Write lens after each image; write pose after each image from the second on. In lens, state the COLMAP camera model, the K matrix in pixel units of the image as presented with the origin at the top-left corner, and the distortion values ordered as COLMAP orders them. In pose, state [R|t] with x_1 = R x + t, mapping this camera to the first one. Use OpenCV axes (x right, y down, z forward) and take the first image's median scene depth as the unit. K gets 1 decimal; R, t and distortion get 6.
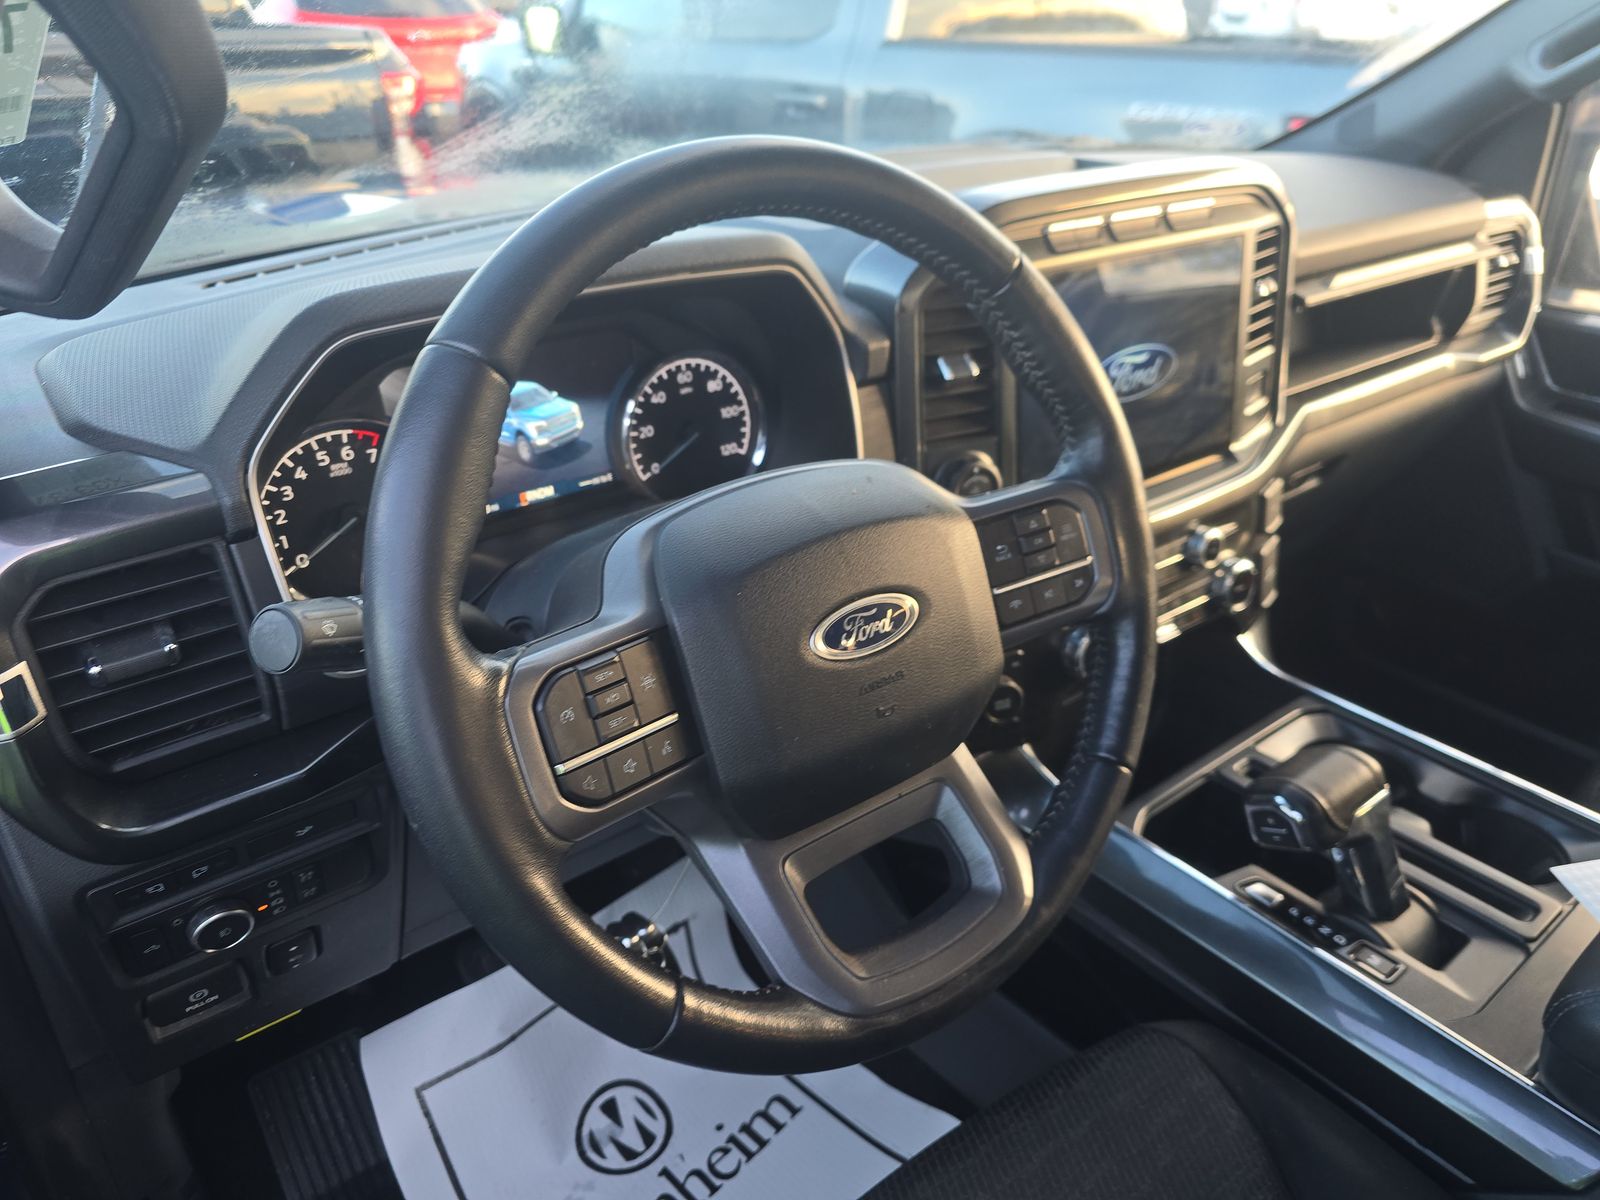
lens RADIAL K [[1095.0, 0, 800.5], [0, 1095.0, 601.5], [0, 0, 1]] dist [0.050585, -0.058052]
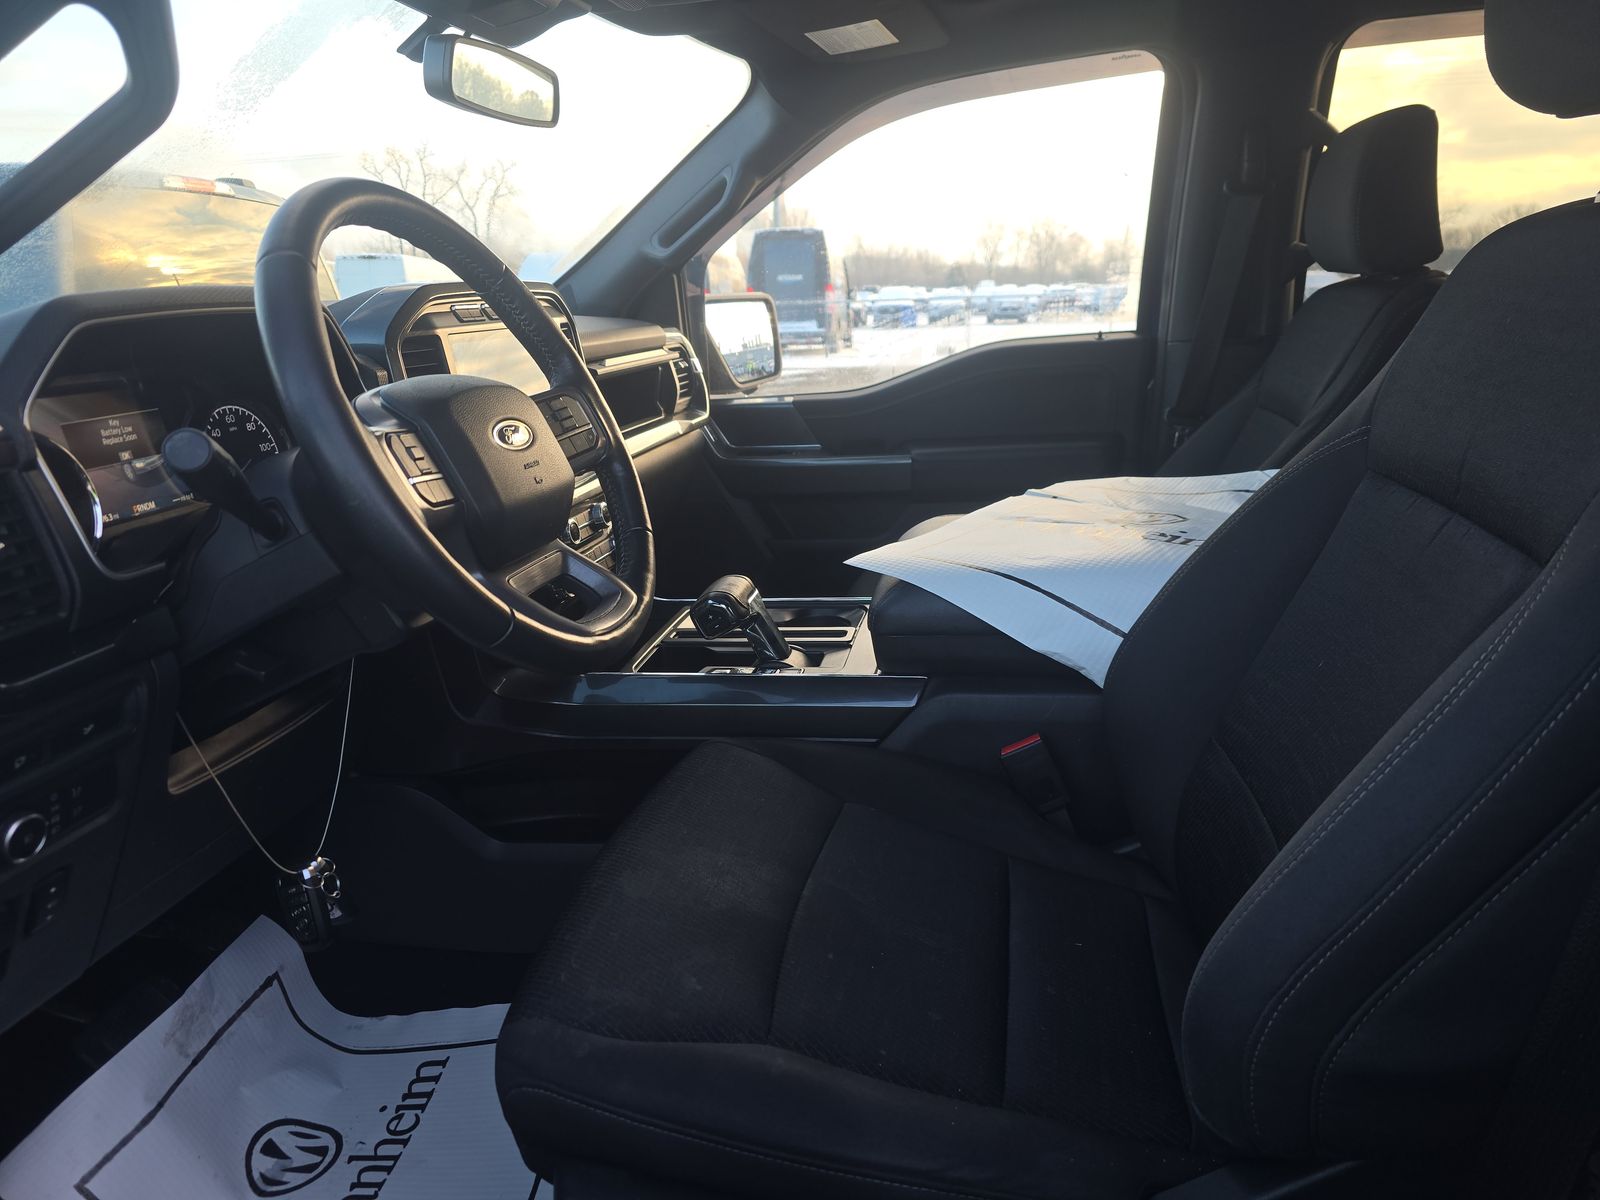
lens RADIAL K [[1081.4, 0, 800.0], [0, 1081.4, 600.0], [0, 0, 1]] dist [0.059549, -0.055648]
pose [[0.752162, -0.222400, 0.620315, -0.448384], [0.363764, 0.925041, -0.109429, 0.382560], [-0.549480, 0.307956, 0.776682, -0.319088]]
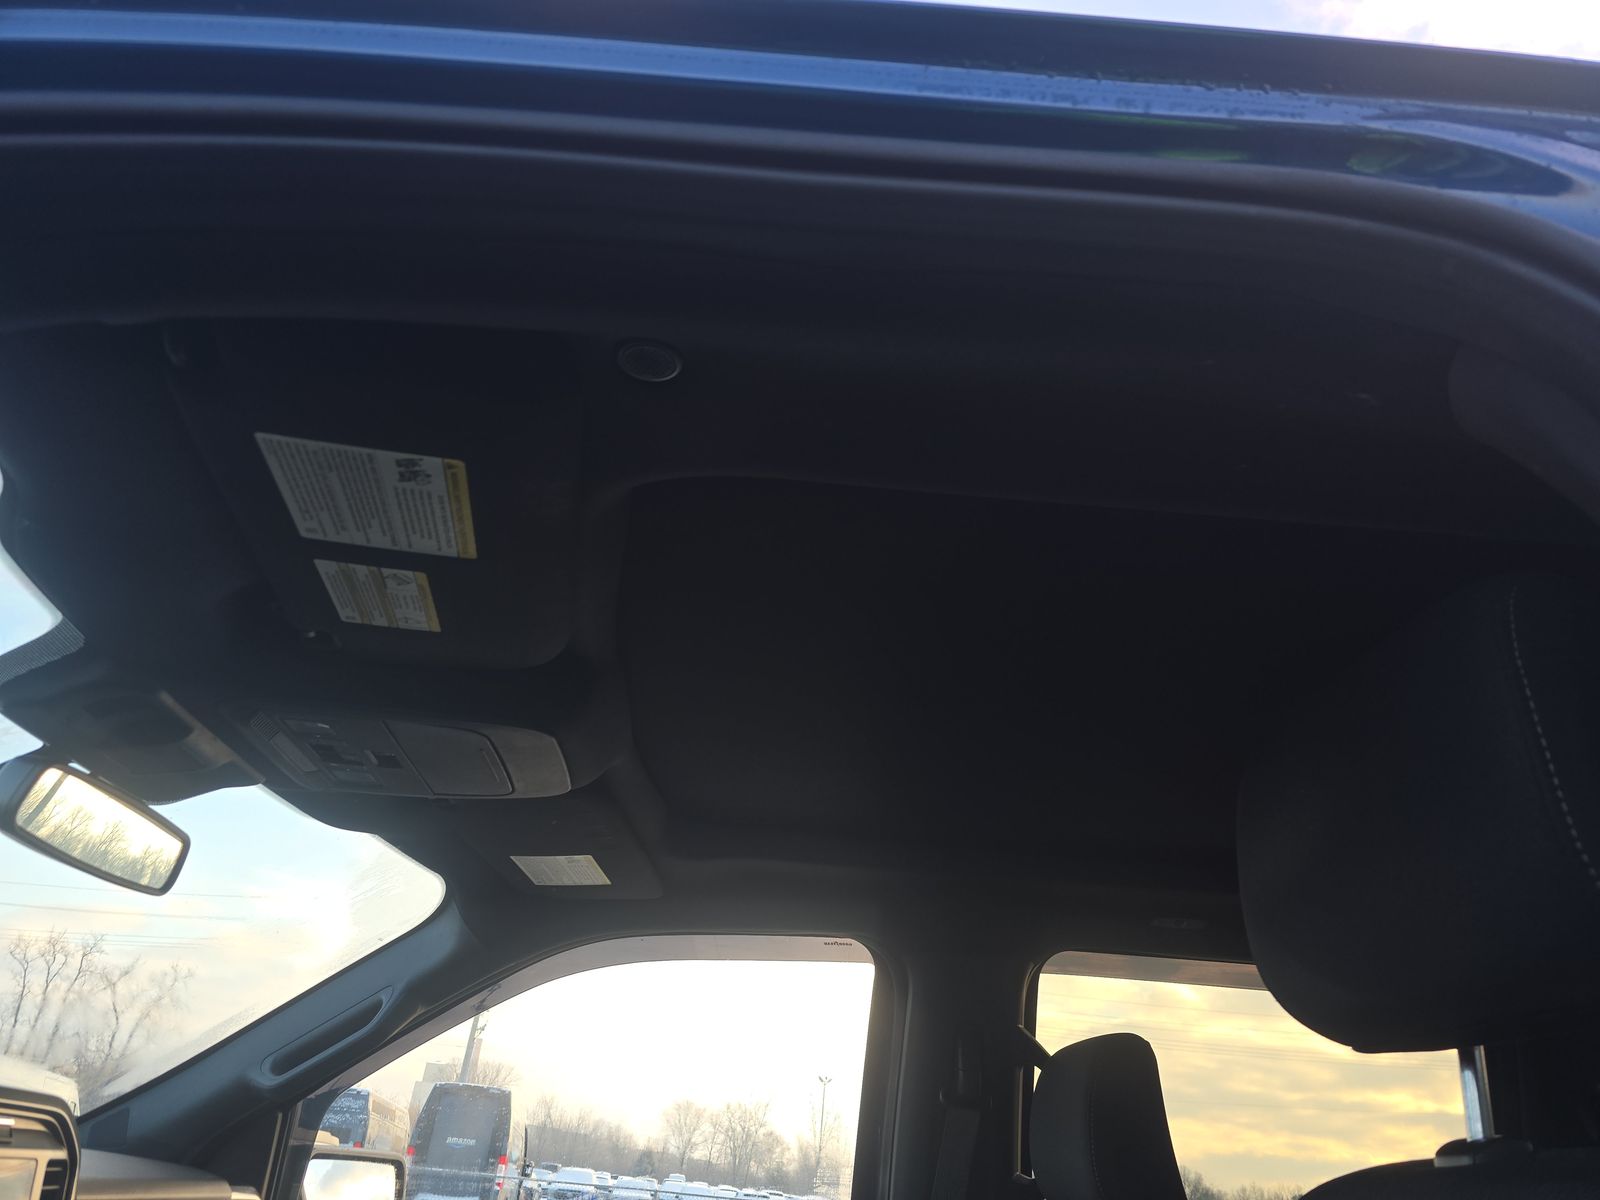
lens RADIAL K [[1076.1, 0, 810.3], [0, 1076.1, 603.8], [0, 0, 1]] dist [0.028437, -0.020844]
pose [[0.548398, 0.420065, 0.723052, -0.200382], [0.347038, 0.672364, -0.653828, 0.292265], [-0.760805, 0.609485, 0.222944, -0.146929]]
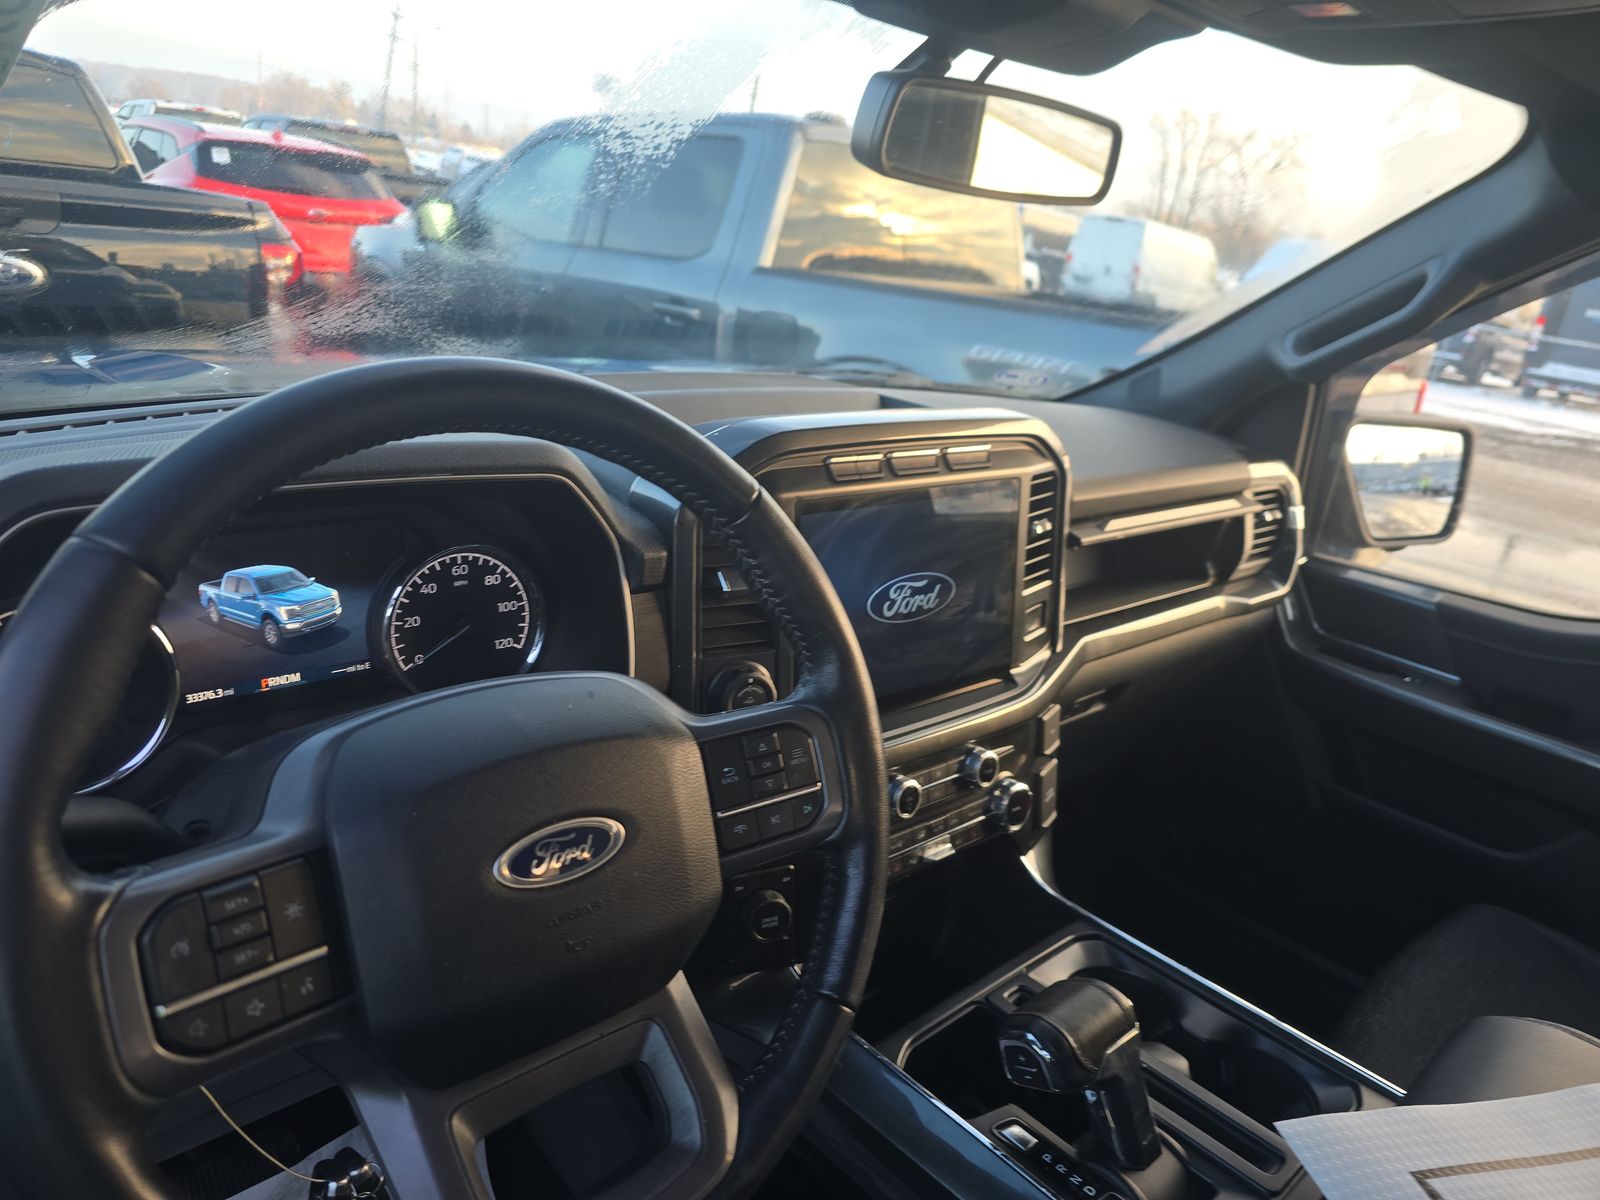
lens RADIAL K [[1081.4, 0, 800.0], [0, 1081.4, 600.0], [0, 0, 1]] dist [0.059549, -0.055648]
pose [[0.990951, 0.070955, 0.113936, 0.087494], [-0.050890, 0.984088, -0.170235, -0.026127], [-0.124202, 0.162897, 0.978794, 0.007071]]
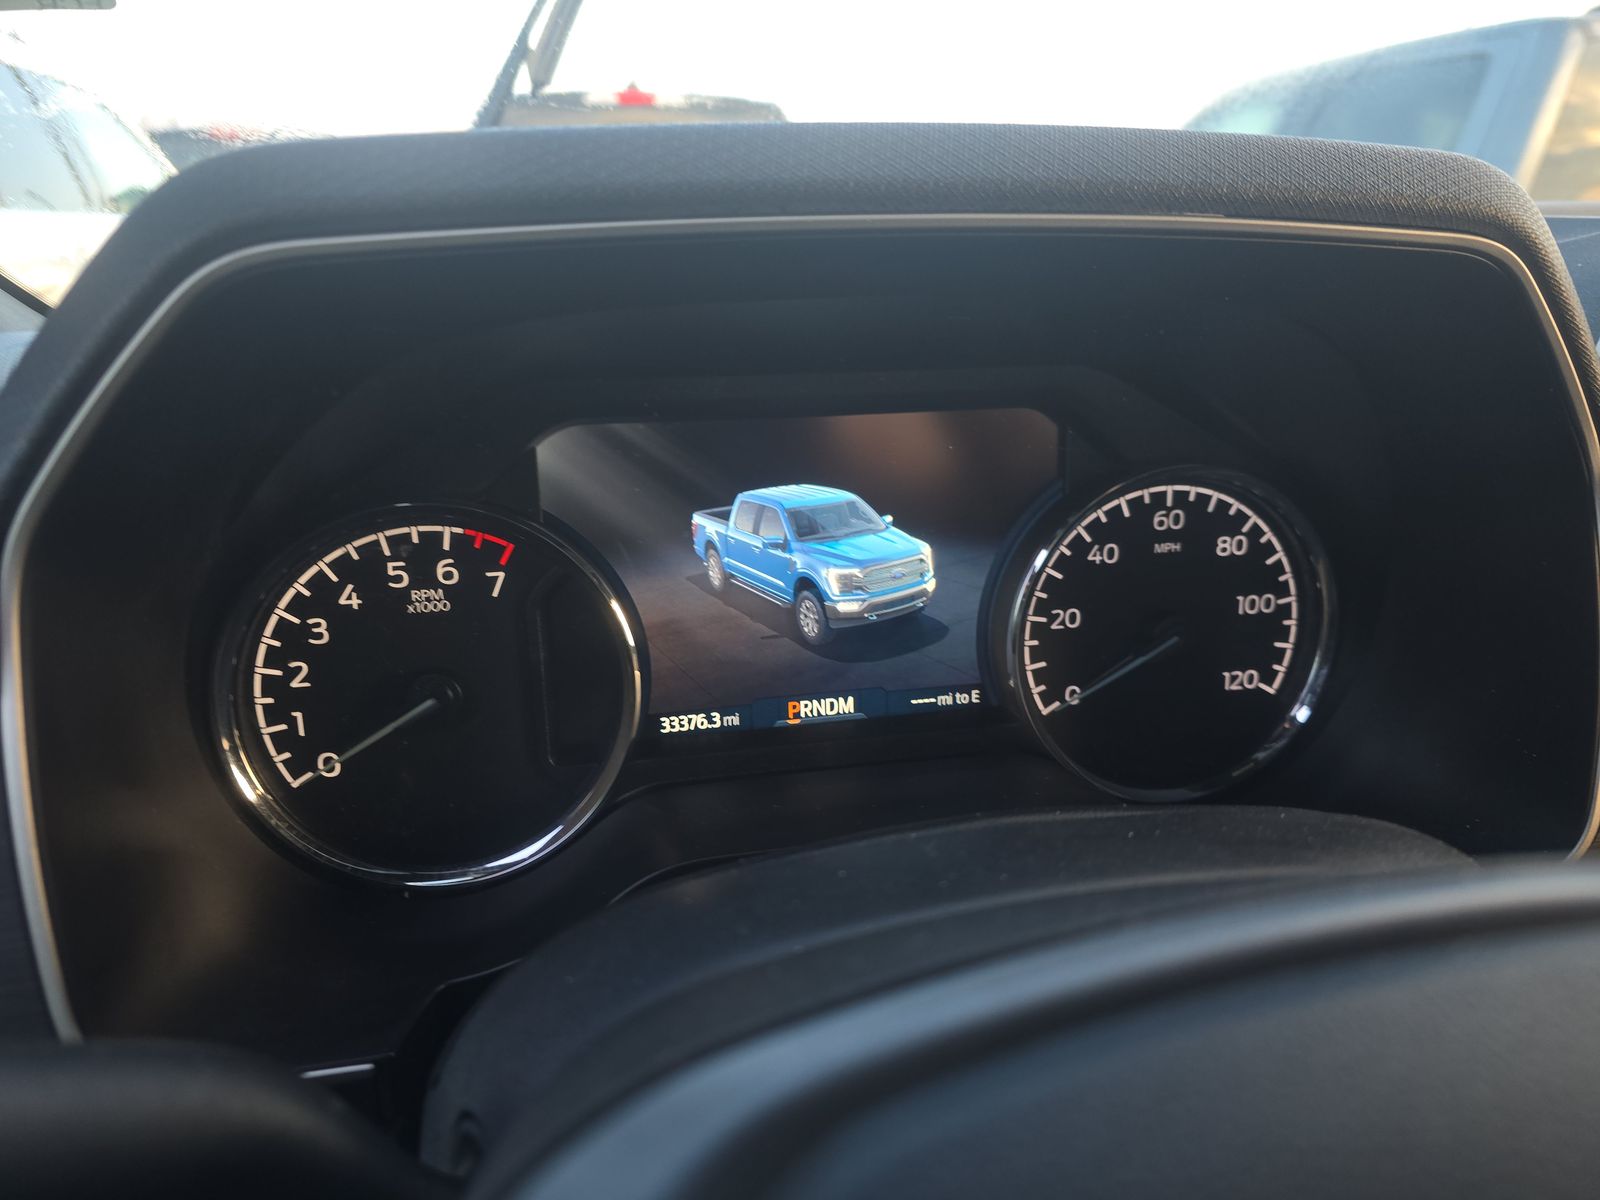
lens RADIAL K [[1081.4, 0, 800.0], [0, 1081.4, 600.0], [0, 0, 1]] dist [0.059549, -0.055648]
pose [[0.898787, 0.142917, -0.414435, -0.047940], [-0.207925, 0.971243, -0.115996, -0.081232], [0.385939, 0.190427, 0.902656, 0.511644]]
